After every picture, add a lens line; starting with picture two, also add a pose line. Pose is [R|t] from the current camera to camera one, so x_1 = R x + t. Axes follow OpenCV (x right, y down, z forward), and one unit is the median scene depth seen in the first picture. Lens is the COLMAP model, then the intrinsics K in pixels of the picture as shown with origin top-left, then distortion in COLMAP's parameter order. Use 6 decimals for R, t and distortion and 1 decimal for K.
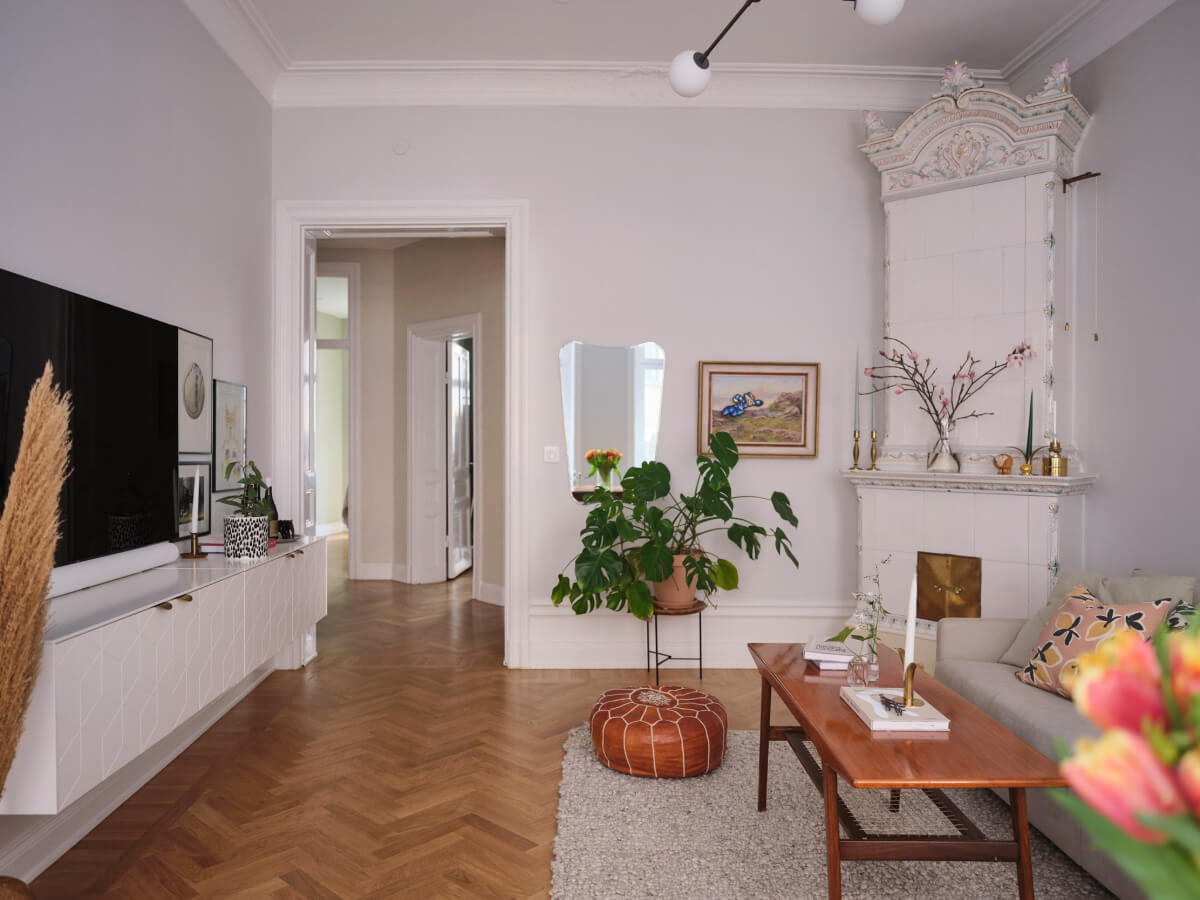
lens RADIAL K [[884.8, 0, 588.0], [0, 884.8, 451.7], [0, 0, 1]] dist [0.007507, -0.001121]
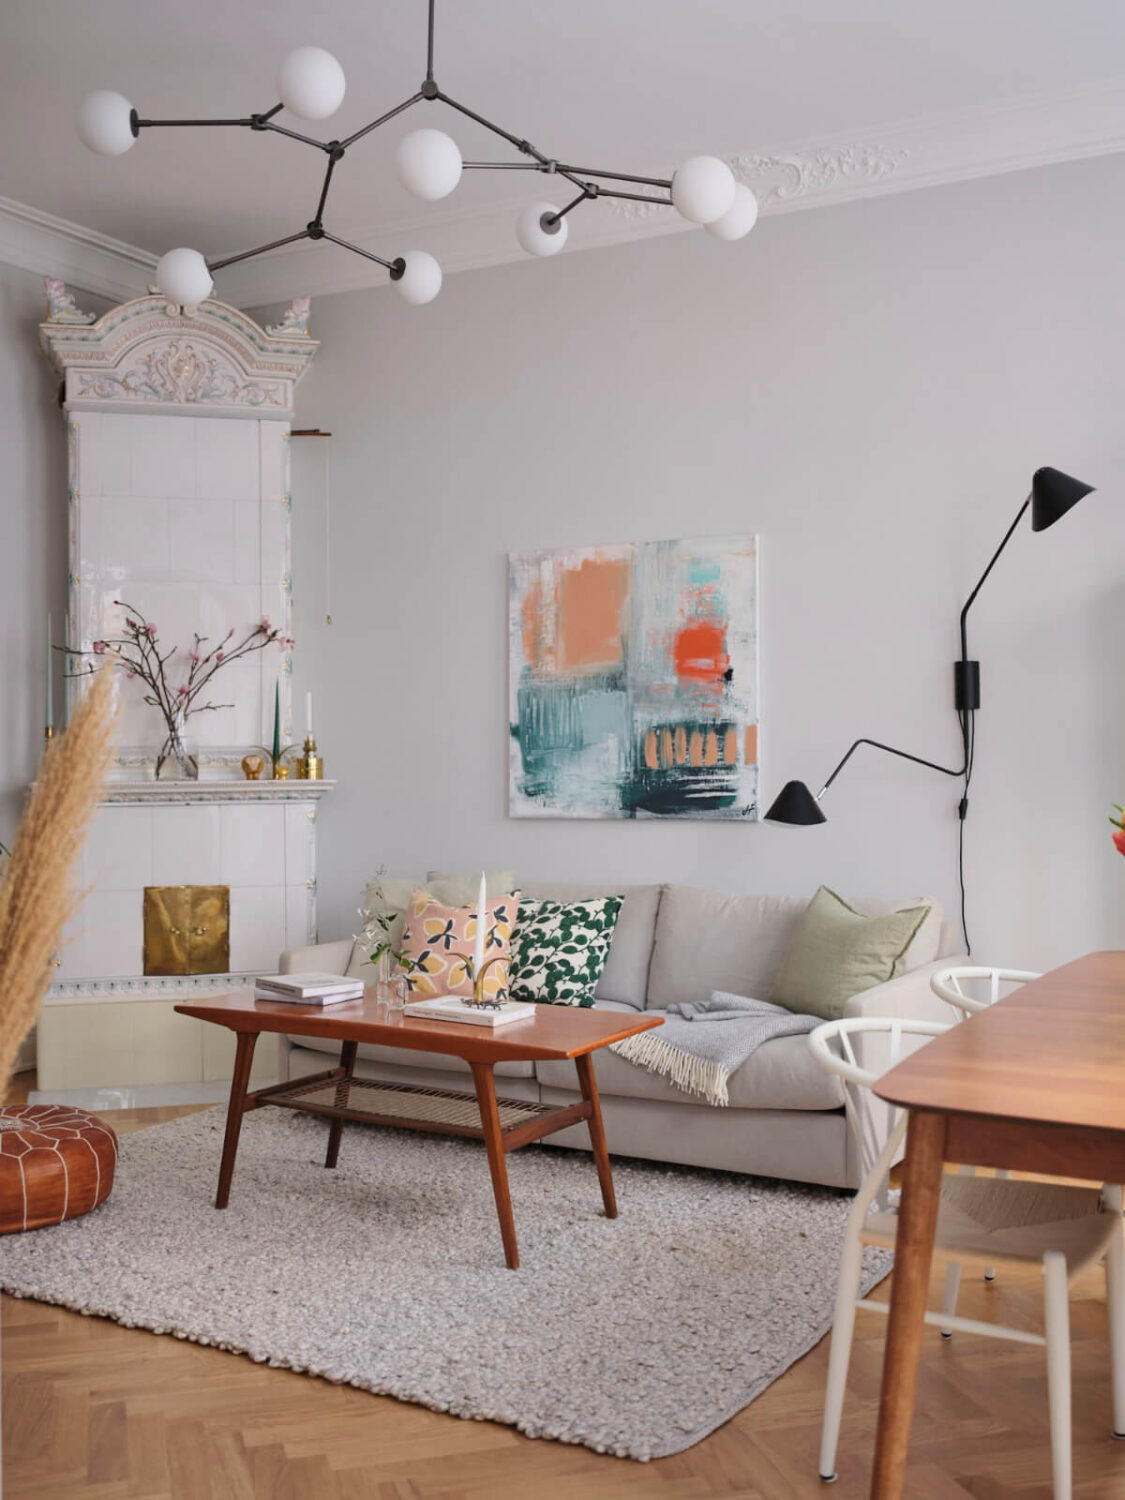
lens RADIAL K [[1548.5, 0, 542.2], [0, 1548.5, 737.3], [0, 0, 1]] dist [0.014736, 0.000000]
pose [[0.531682, -0.007507, 0.846911, -0.577469], [0.022266, 0.999739, -0.005117, -0.000653], [-0.846652, 0.021578, 0.531710, 0.011778]]
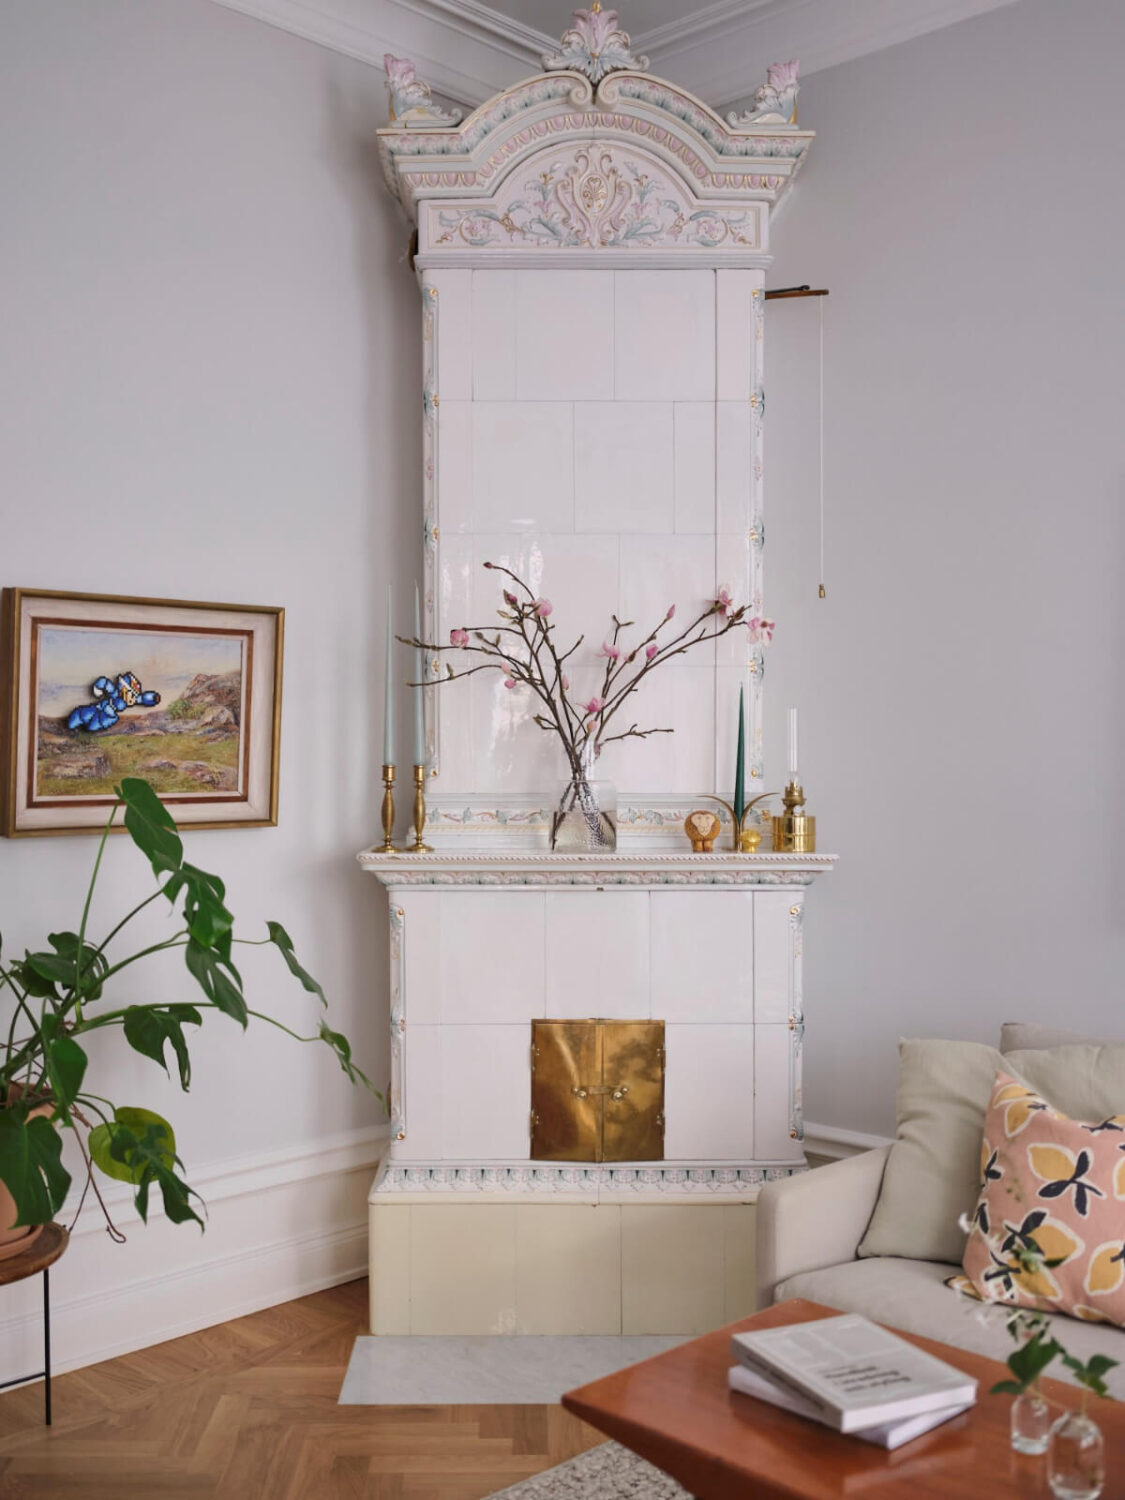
lens RADIAL K [[1548.5, 0, 595.3], [0, 1548.5, 745.0], [0, 0, 1]] dist [0.014736, 0.000000]
pose [[0.712972, -0.014041, 0.701052, -0.186066], [0.016009, 0.999865, 0.003744, -0.037968], [-0.701010, 0.008553, 0.713100, 0.396579]]
